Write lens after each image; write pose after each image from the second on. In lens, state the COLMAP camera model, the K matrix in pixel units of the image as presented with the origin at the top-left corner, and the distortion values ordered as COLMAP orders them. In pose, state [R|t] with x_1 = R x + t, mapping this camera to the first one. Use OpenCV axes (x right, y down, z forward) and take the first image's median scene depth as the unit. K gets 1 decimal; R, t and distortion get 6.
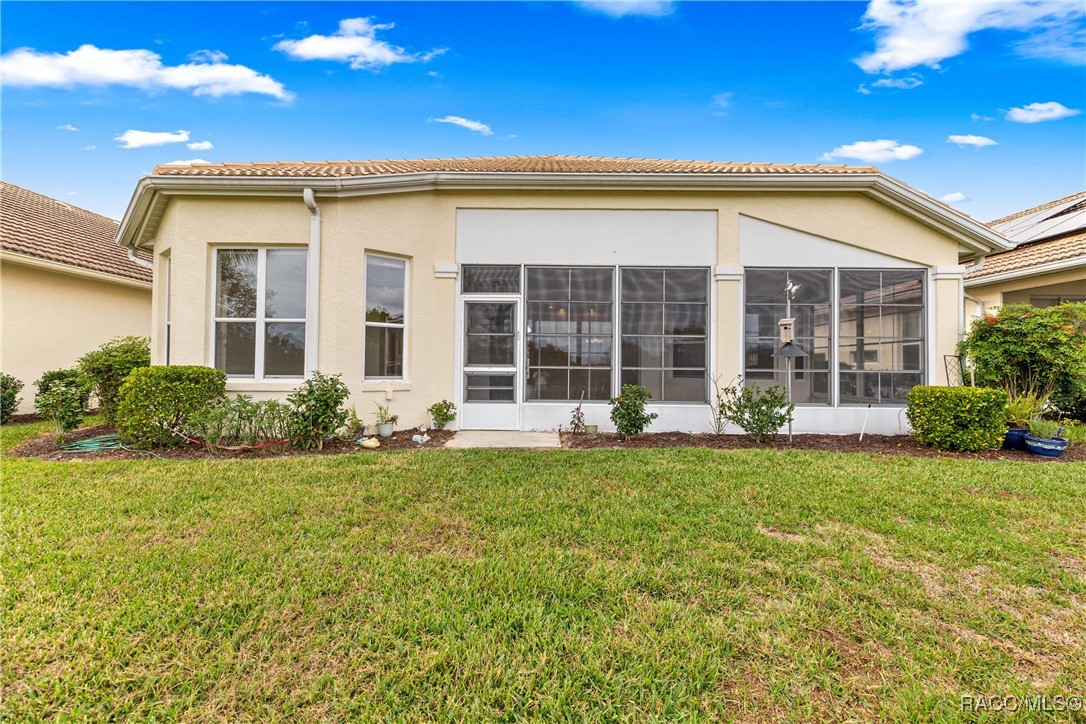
lens RADIAL K [[416.3, 0, 542.8], [0, 416.3, 356.9], [0, 0, 1]] dist [-0.015005, 0.000032]
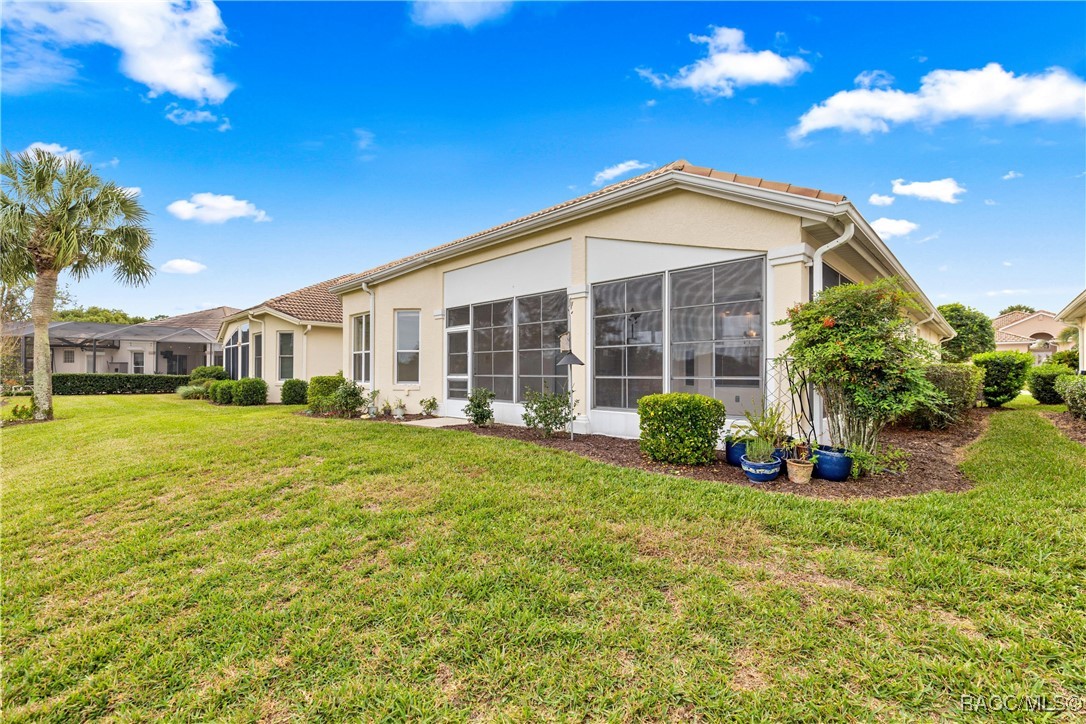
lens RADIAL K [[466.4, 0, 543.0], [0, 466.4, 362.0], [0, 0, 1]] dist [0.000839, -0.000023]
pose [[0.722044, -0.026822, -0.691327, 1.252882], [0.022841, 0.999628, -0.014926, 0.007141], [0.691470, -0.005013, 0.722388, 0.006140]]
